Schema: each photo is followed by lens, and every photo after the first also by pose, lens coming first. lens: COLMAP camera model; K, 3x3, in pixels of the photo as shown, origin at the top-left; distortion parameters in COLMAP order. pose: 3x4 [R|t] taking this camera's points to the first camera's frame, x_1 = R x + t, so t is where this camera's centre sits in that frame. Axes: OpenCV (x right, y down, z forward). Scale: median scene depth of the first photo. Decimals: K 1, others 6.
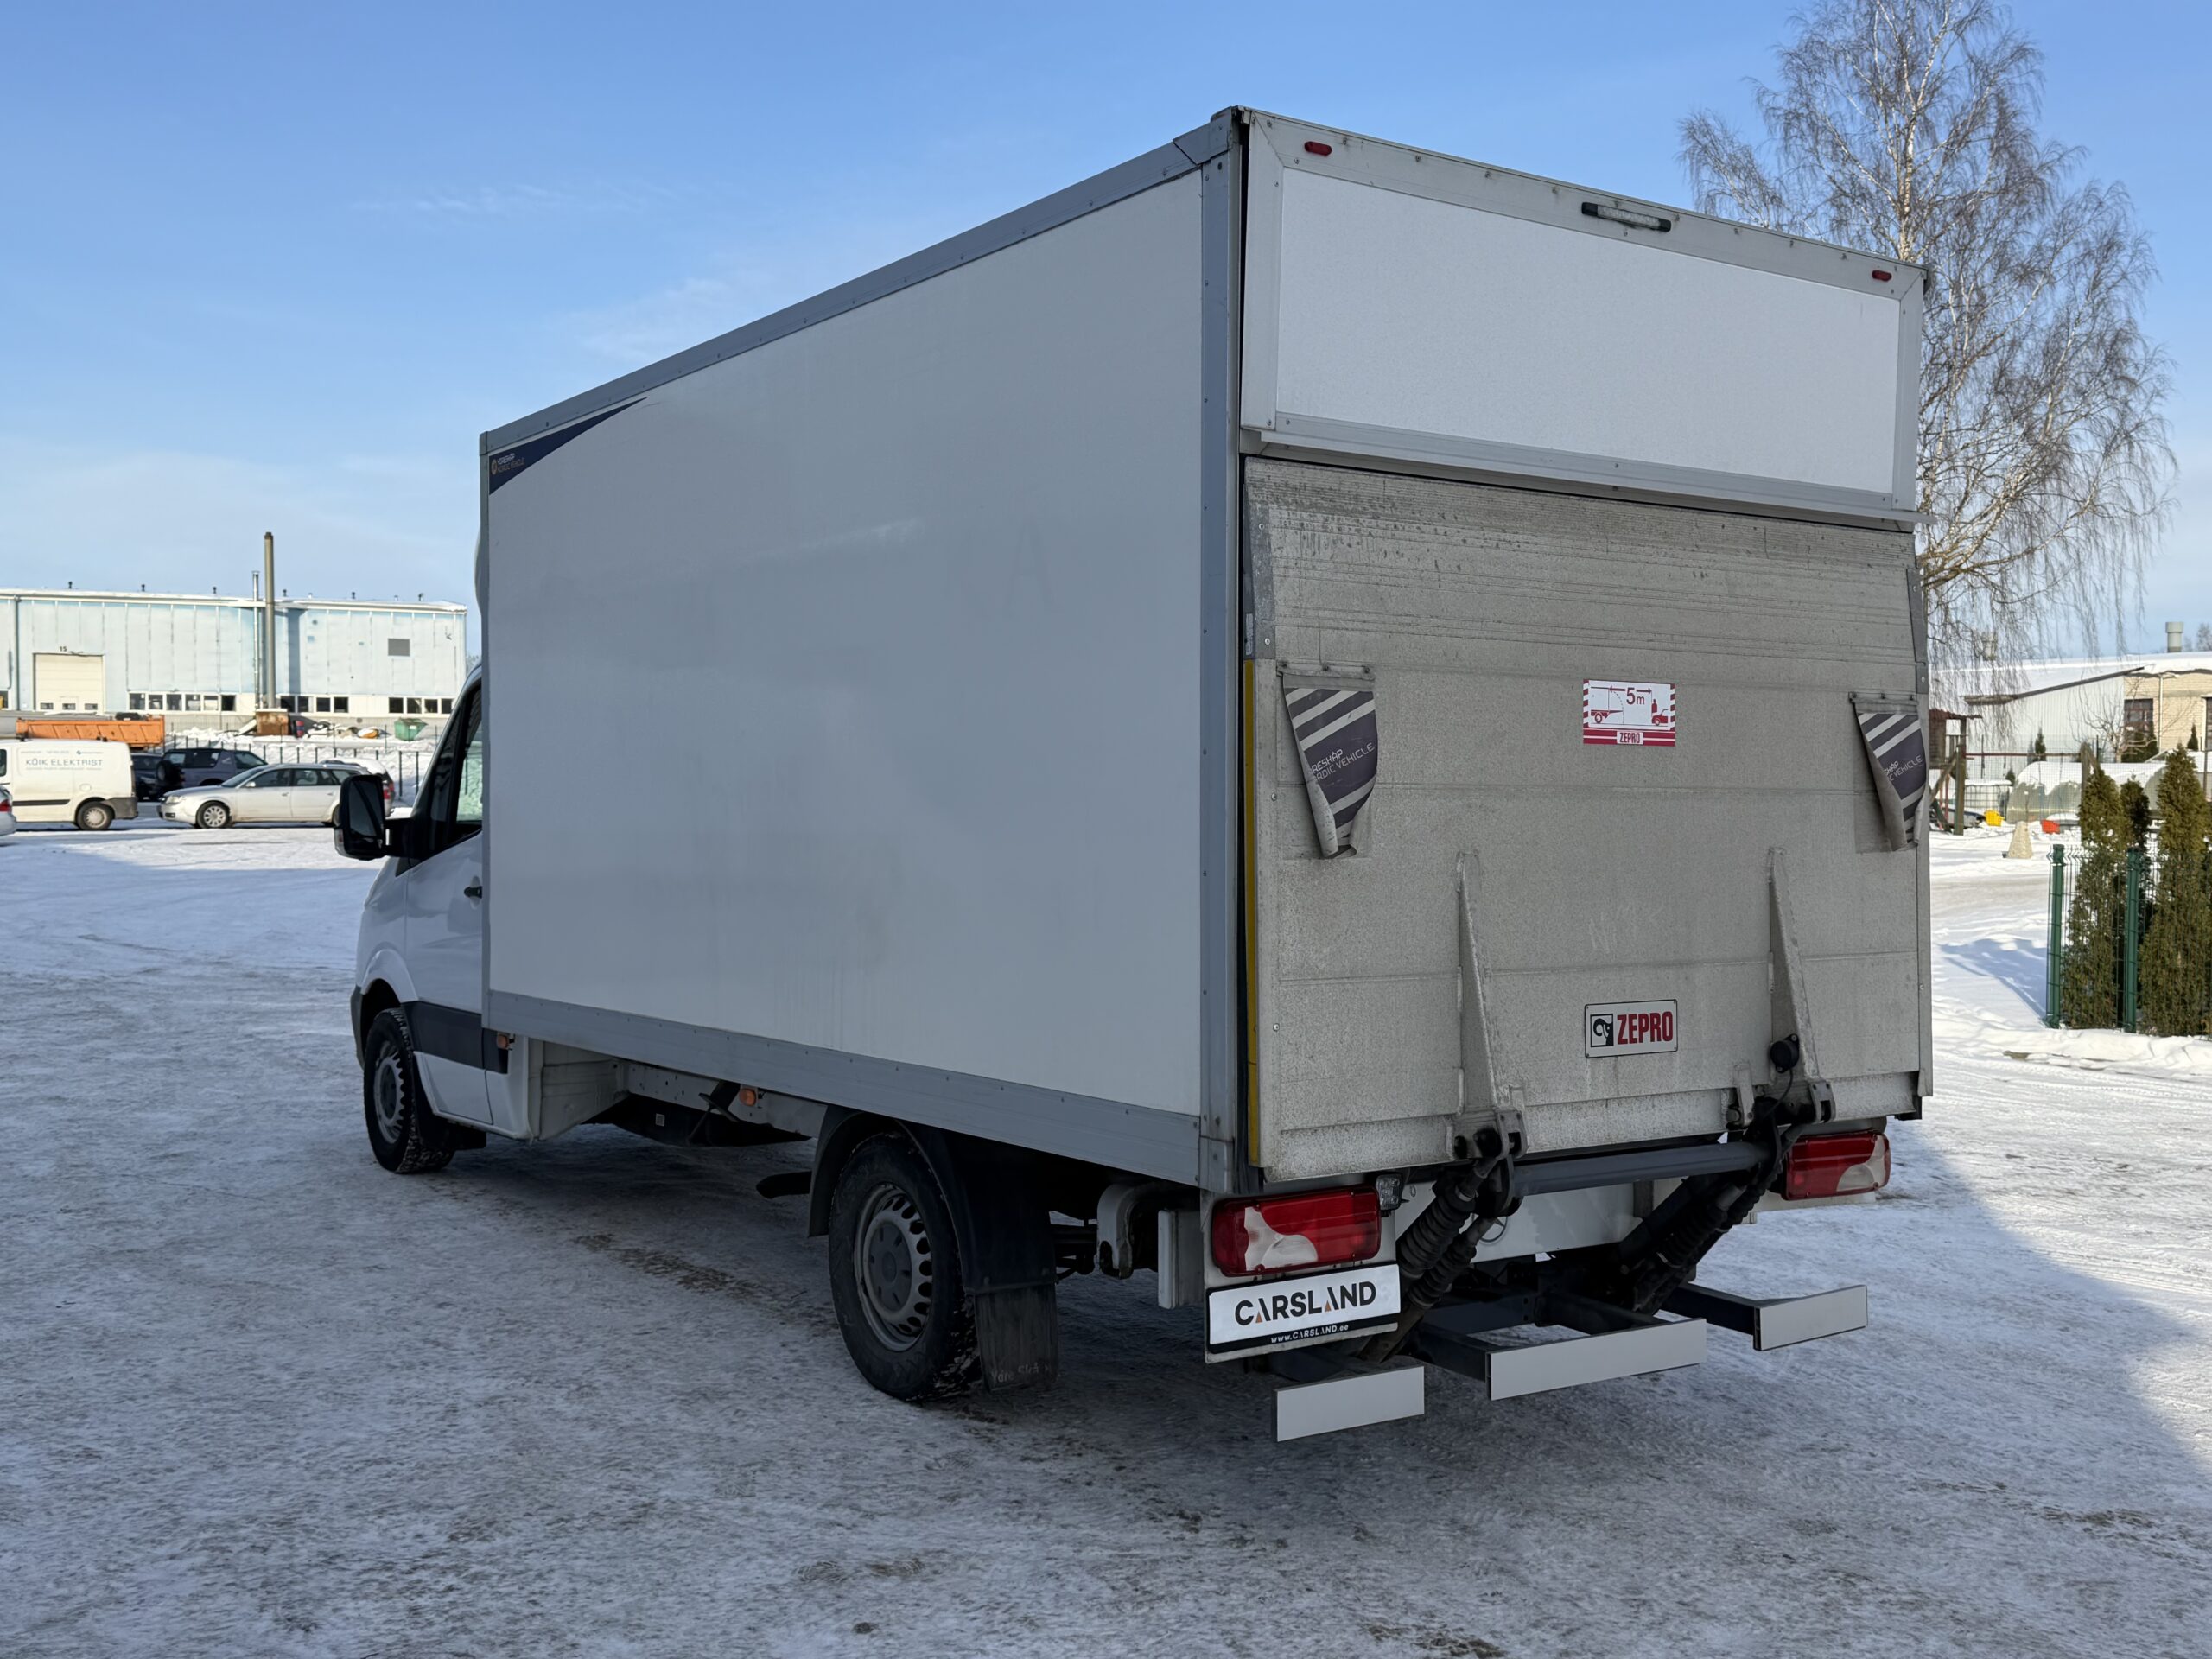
lens RADIAL K [[2161.5, 0, 1106.0], [0, 2161.5, 829.5], [0, 0, 1]] dist [0.169422, -0.332220]
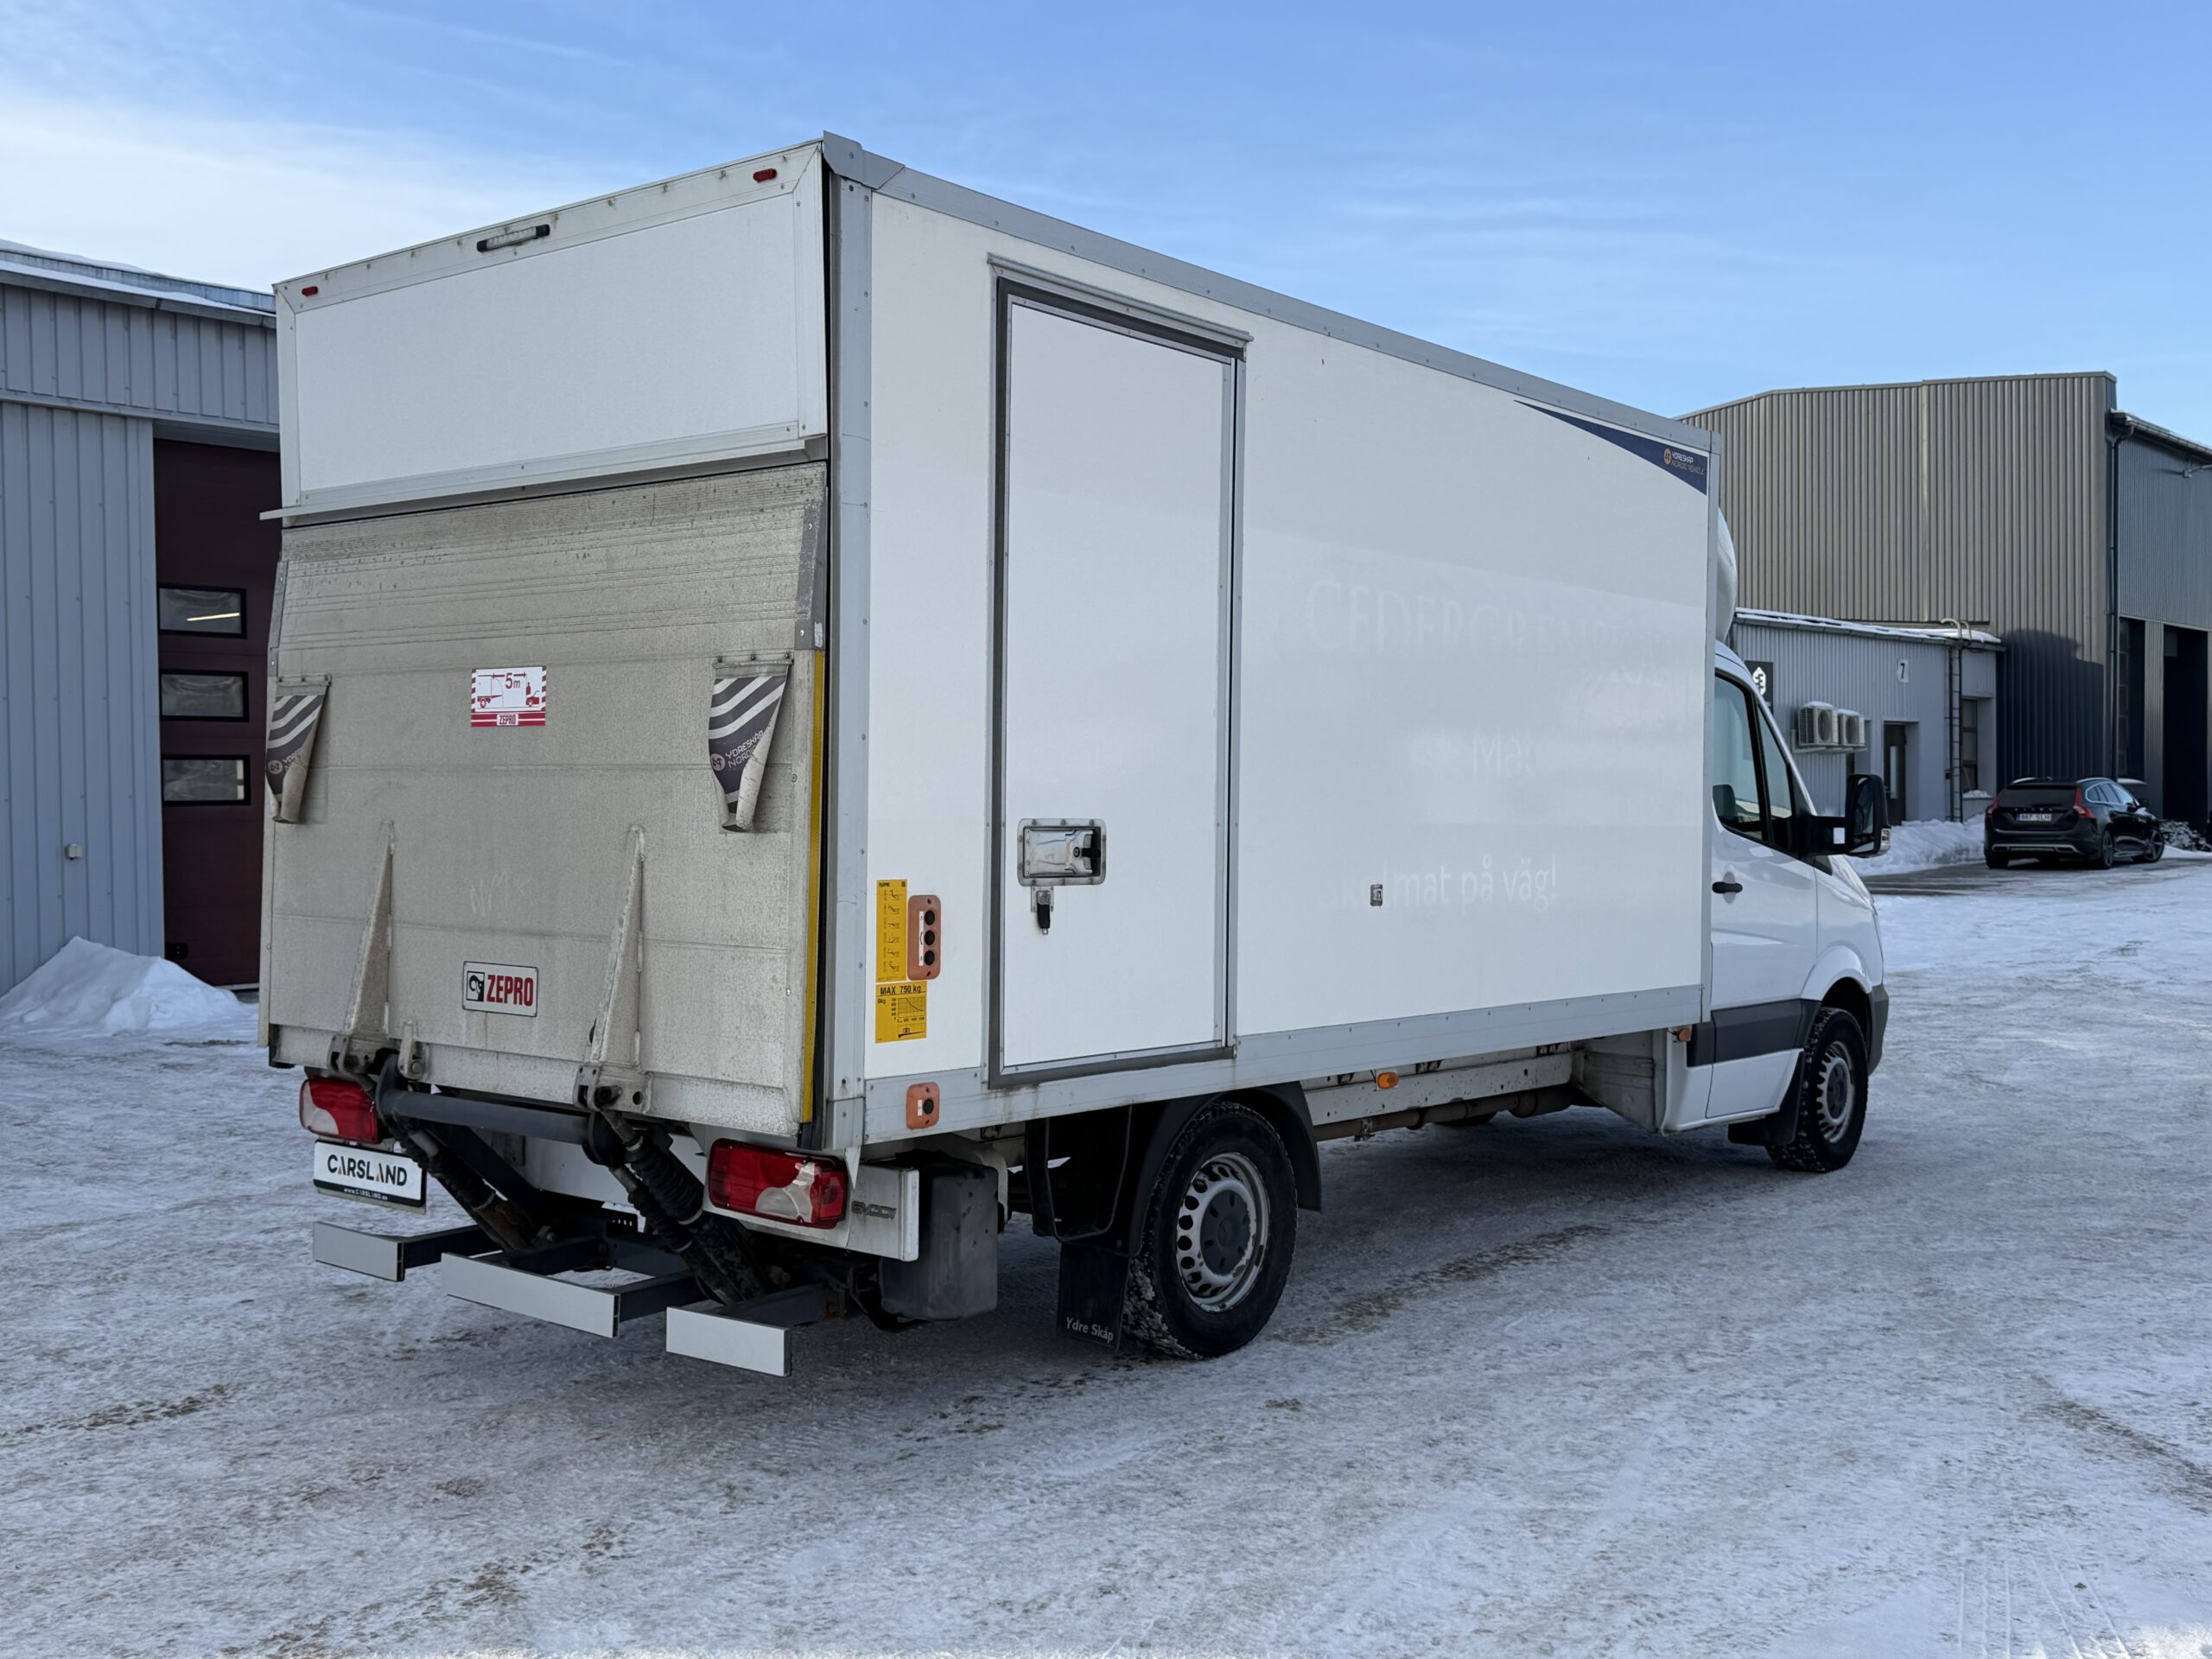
lens RADIAL K [[2161.5, 0, 1106.0], [0, 2161.5, 829.5], [0, 0, 1]] dist [0.169422, -0.332220]
pose [[0.265647, 0.009432, -0.964024, 1.181412], [-0.017082, 0.999841, 0.005076, 0.001475], [0.963919, 0.015119, 0.265766, 0.866667]]
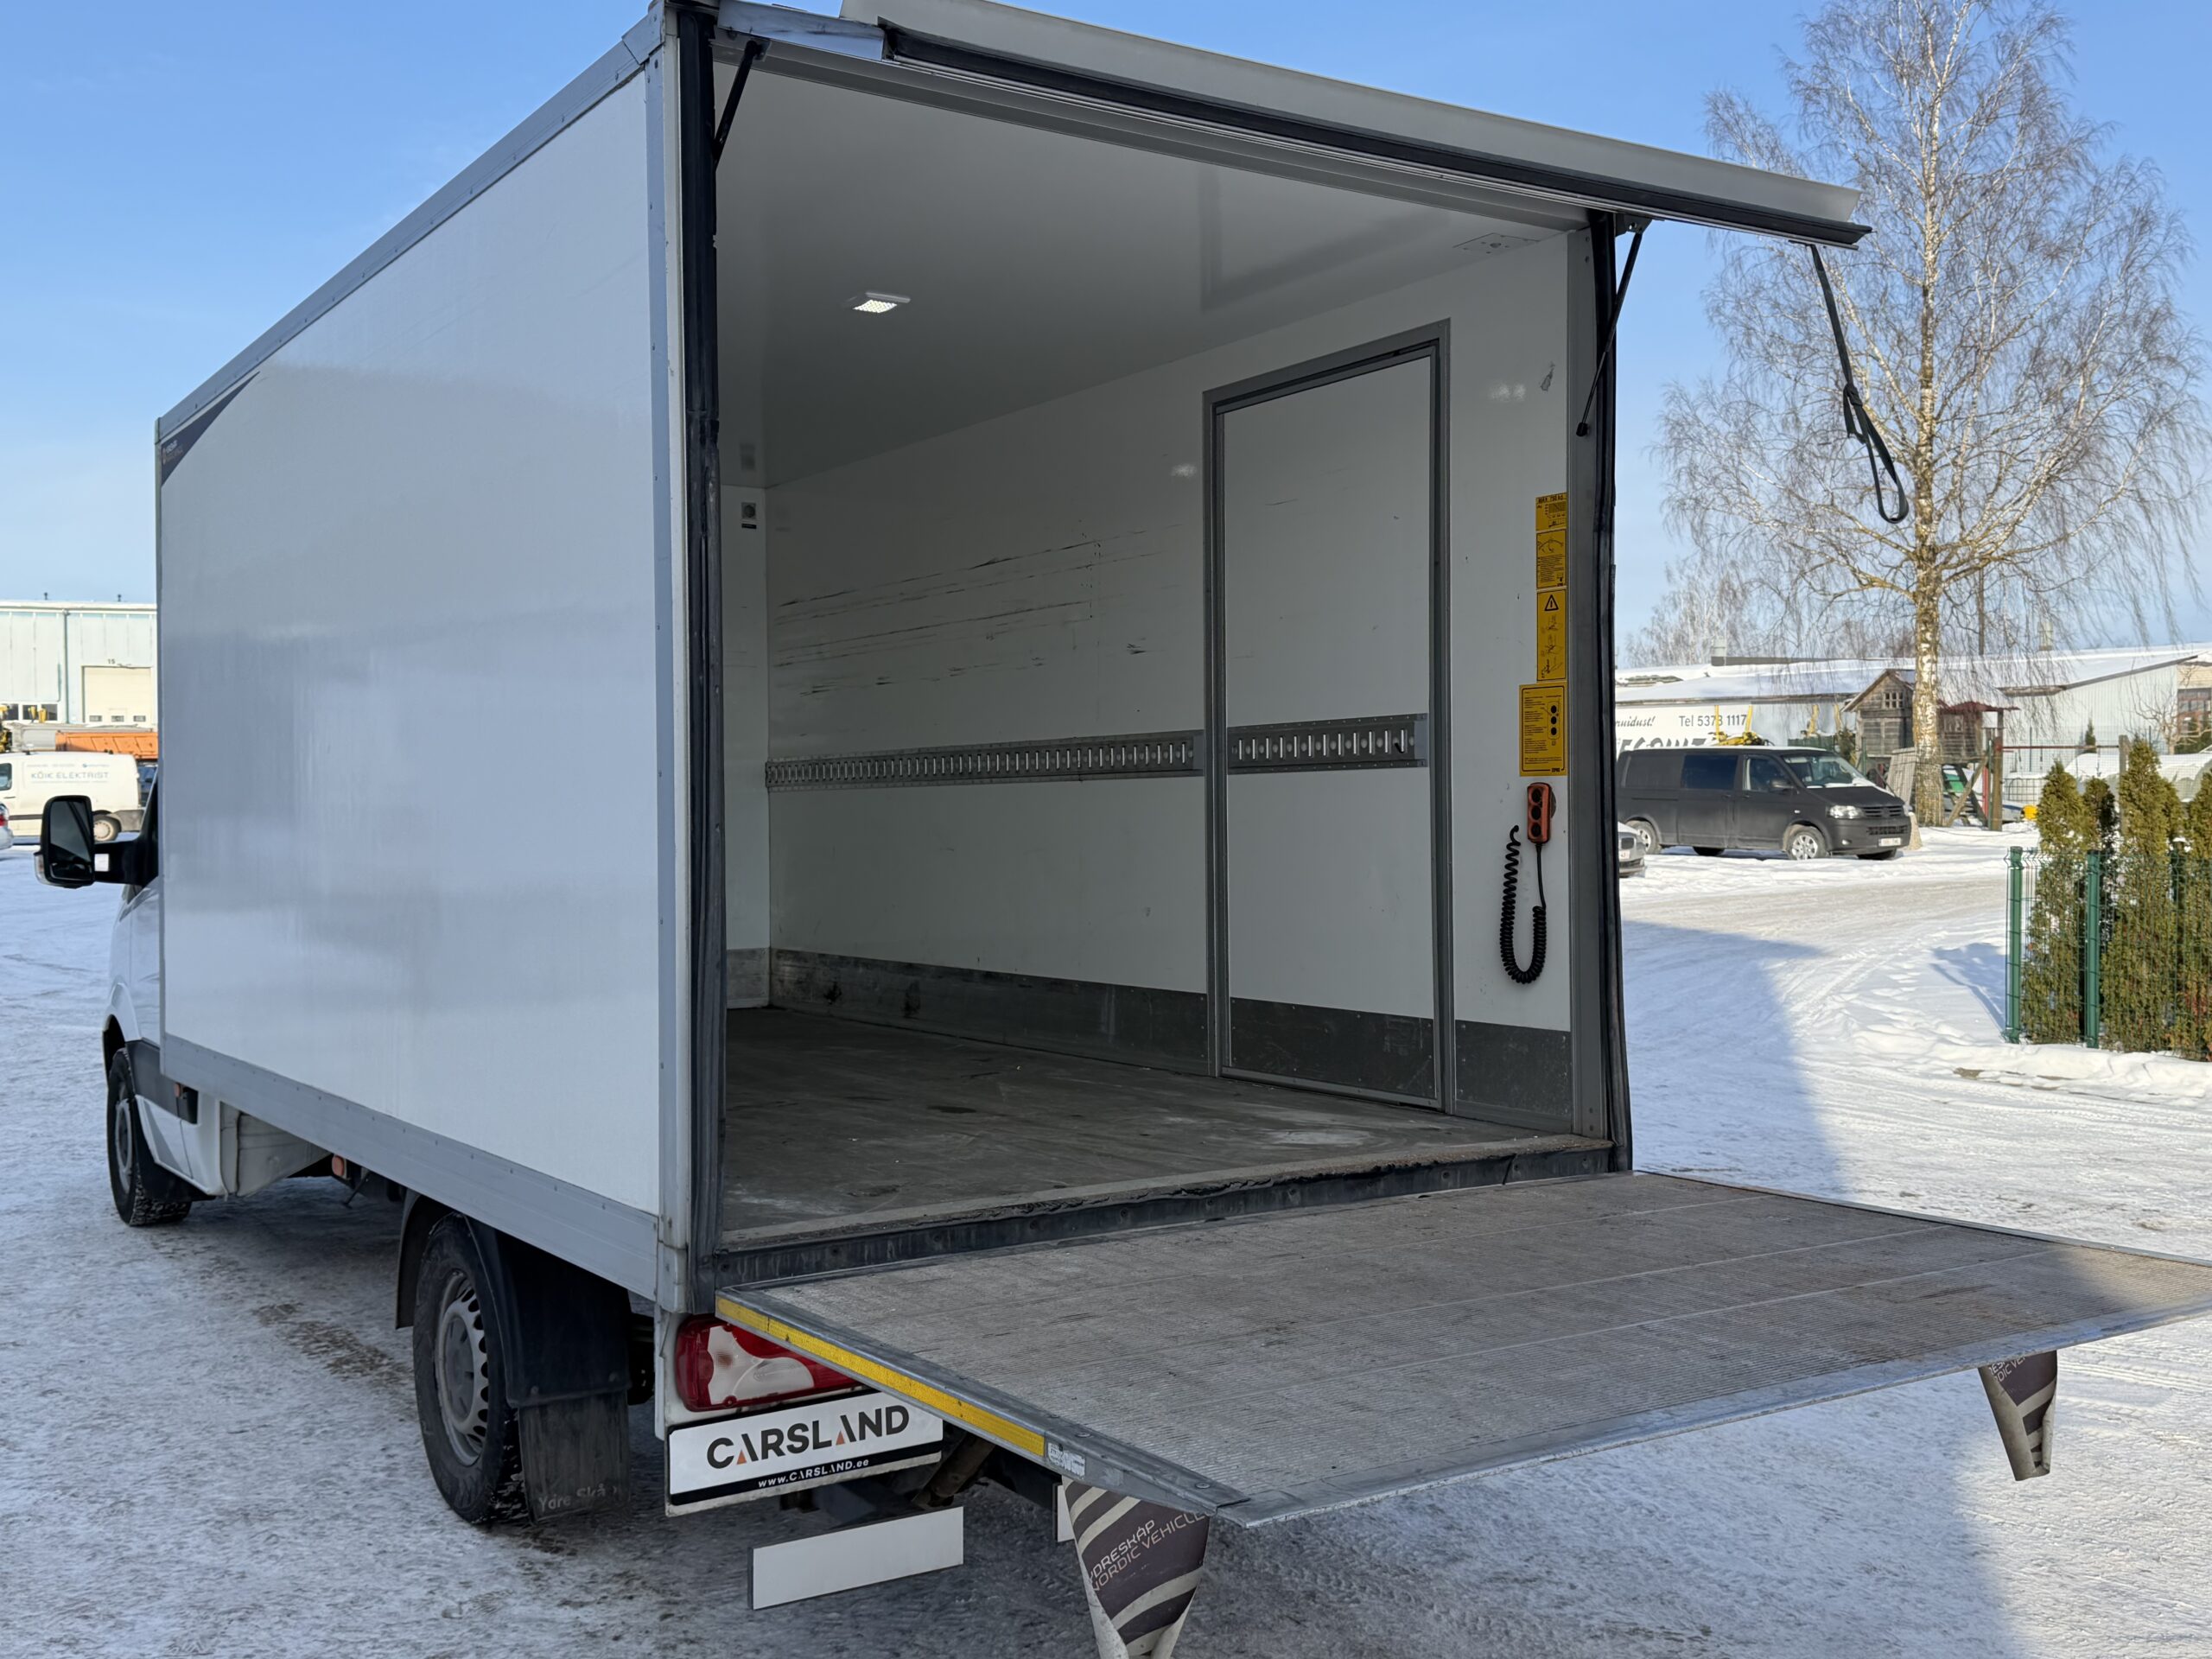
lens RADIAL K [[2161.5, 0, 1106.0], [0, 2161.5, 829.5], [0, 0, 1]] dist [0.169422, -0.332220]
pose [[0.999582, -0.009329, -0.027359, 0.184720], [0.009315, 0.999956, -0.000618, -0.009183], [0.027364, 0.000363, 0.999625, 0.139292]]
